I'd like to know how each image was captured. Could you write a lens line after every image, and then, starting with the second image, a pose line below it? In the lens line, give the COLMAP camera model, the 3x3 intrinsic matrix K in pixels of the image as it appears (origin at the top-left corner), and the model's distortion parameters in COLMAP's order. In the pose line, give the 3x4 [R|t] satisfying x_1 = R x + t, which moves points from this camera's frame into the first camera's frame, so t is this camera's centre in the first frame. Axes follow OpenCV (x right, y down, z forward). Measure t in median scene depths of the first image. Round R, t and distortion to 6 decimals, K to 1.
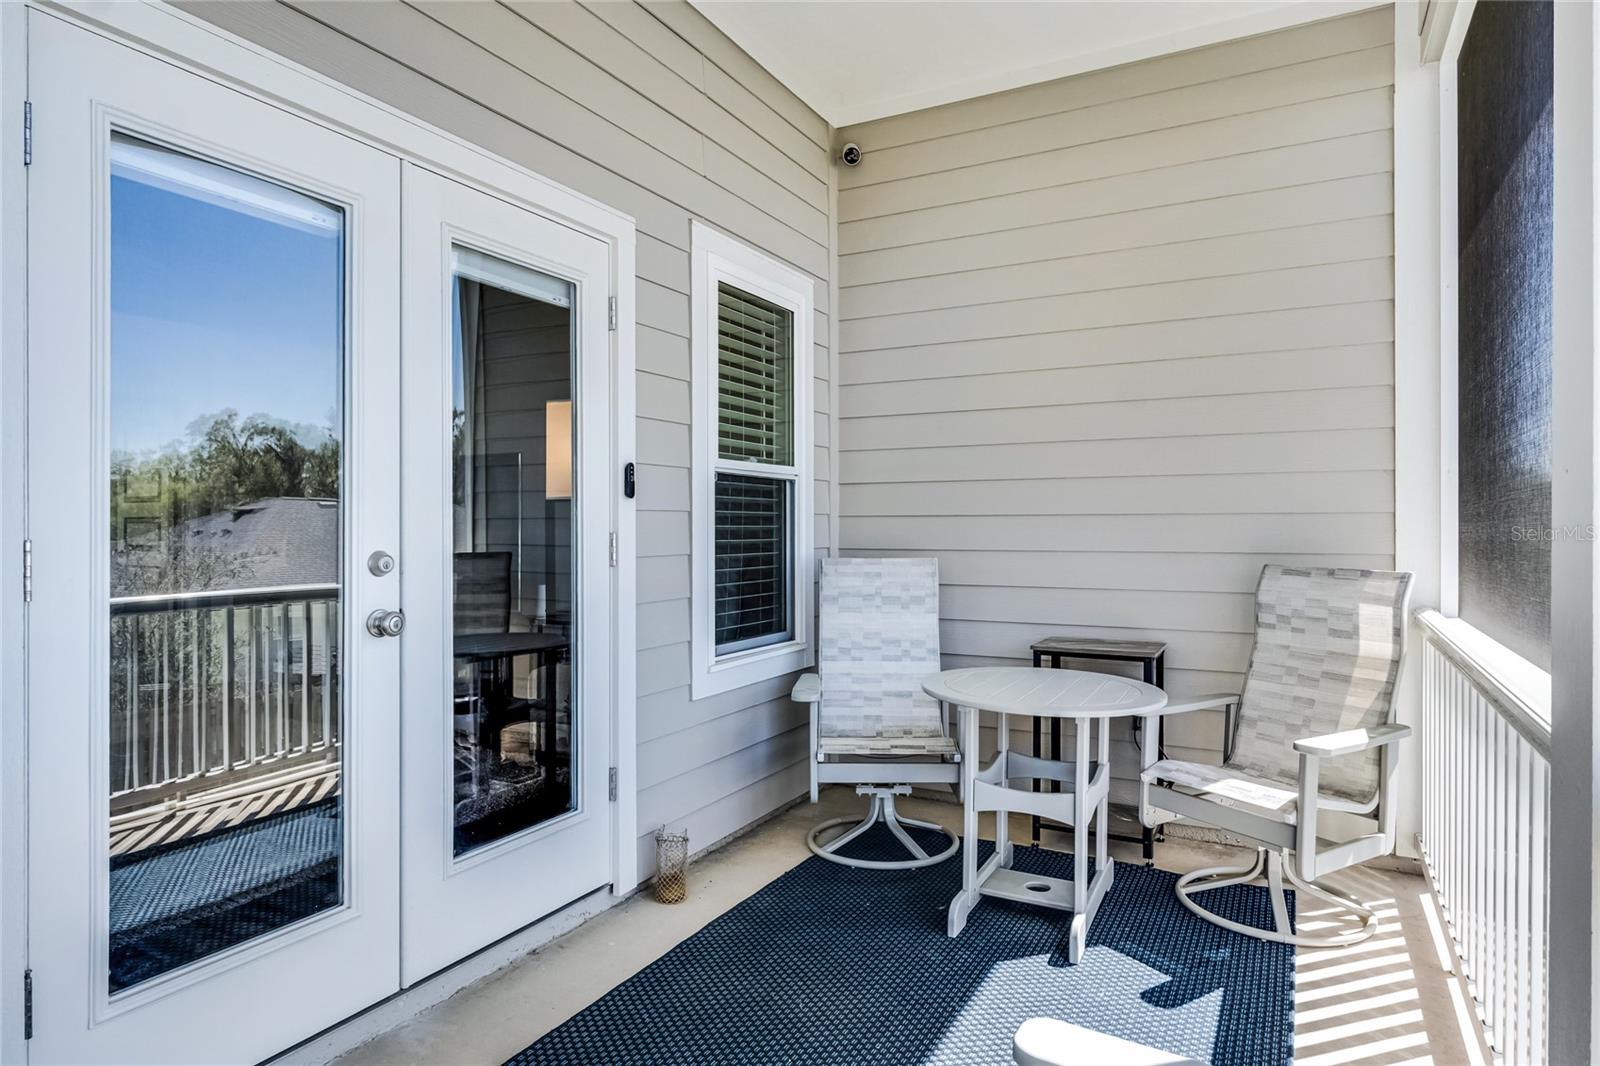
lens RADIAL K [[932.5, 0, 811.9], [0, 932.5, 528.2], [0, 0, 1]] dist [-0.005969, 0.001136]
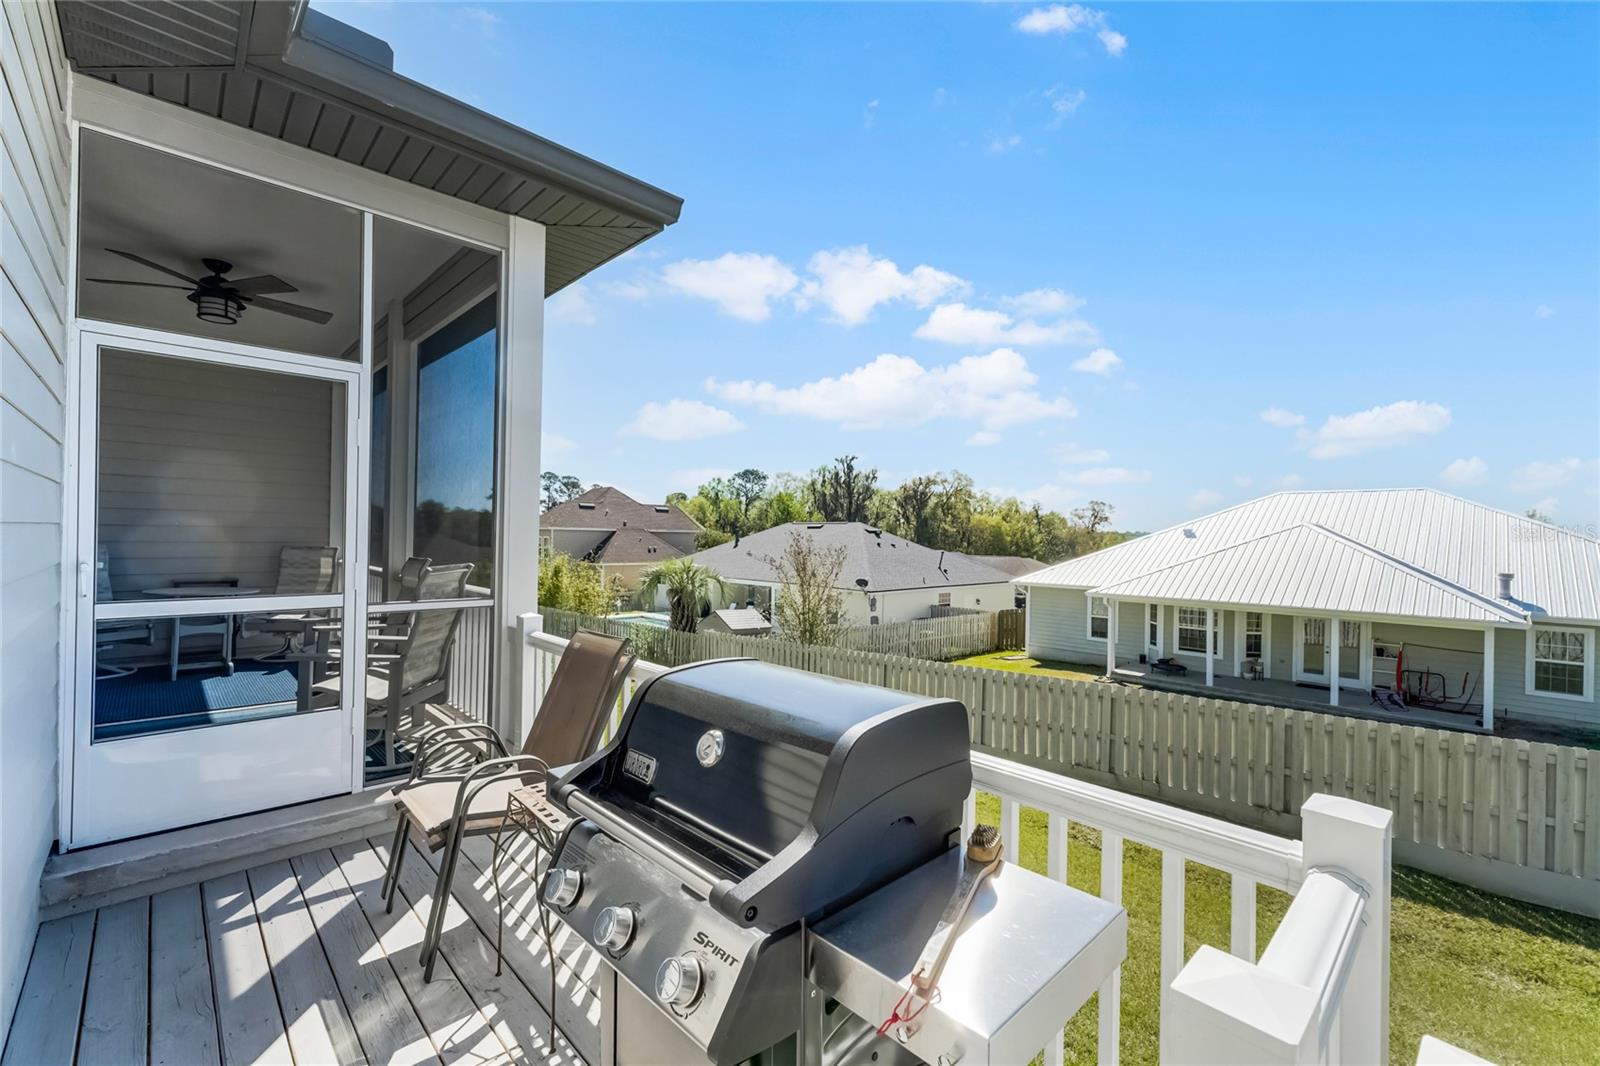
lens RADIAL K [[669.5, 0, 809.8], [0, 669.5, 537.5], [0, 0, 1]] dist [-0.003262, 0.001379]
pose [[0.298485, 0.005320, 0.954399, -0.984297], [-0.015854, 0.999874, -0.000616, -0.010237], [-0.954283, -0.014947, 0.298532, -1.143472]]
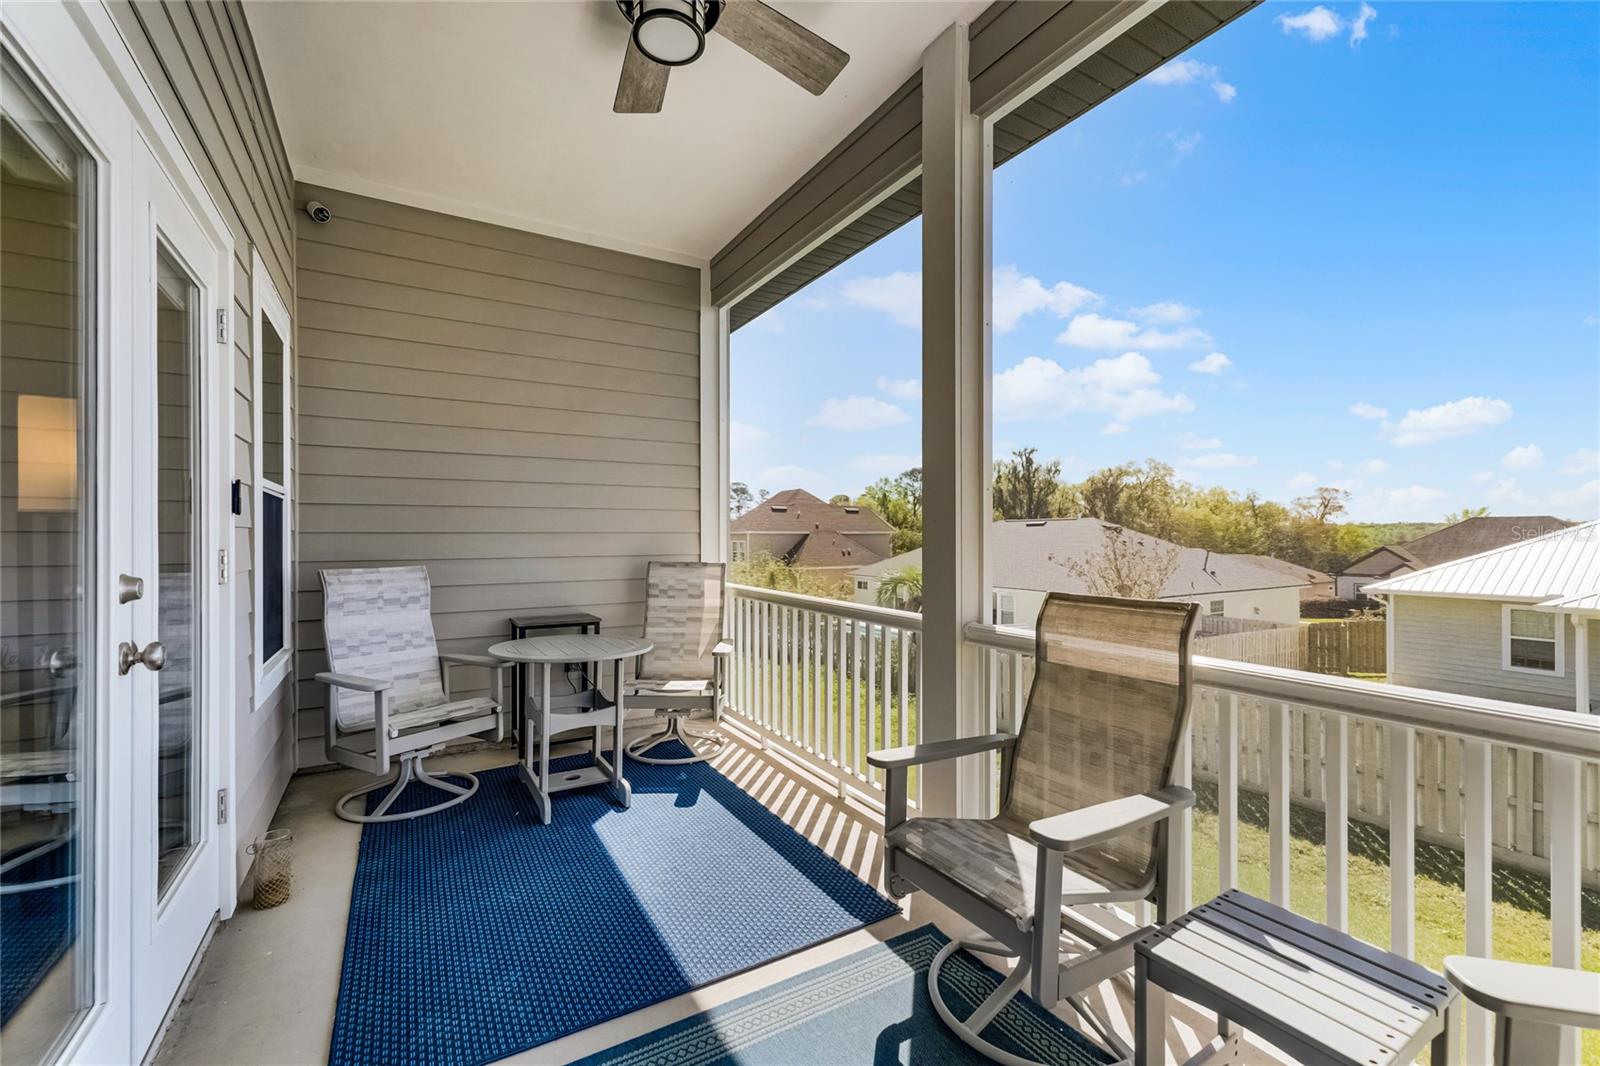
lens RADIAL K [[669.5, 0, 809.5], [0, 669.5, 535.6], [0, 0, 1]] dist [-0.003262, 0.001379]
pose [[0.505918, 0.001162, 0.862581, -0.459066], [0.004125, 0.999984, -0.003766, -0.004268], [-0.862572, 0.005464, 0.505905, 0.100331]]
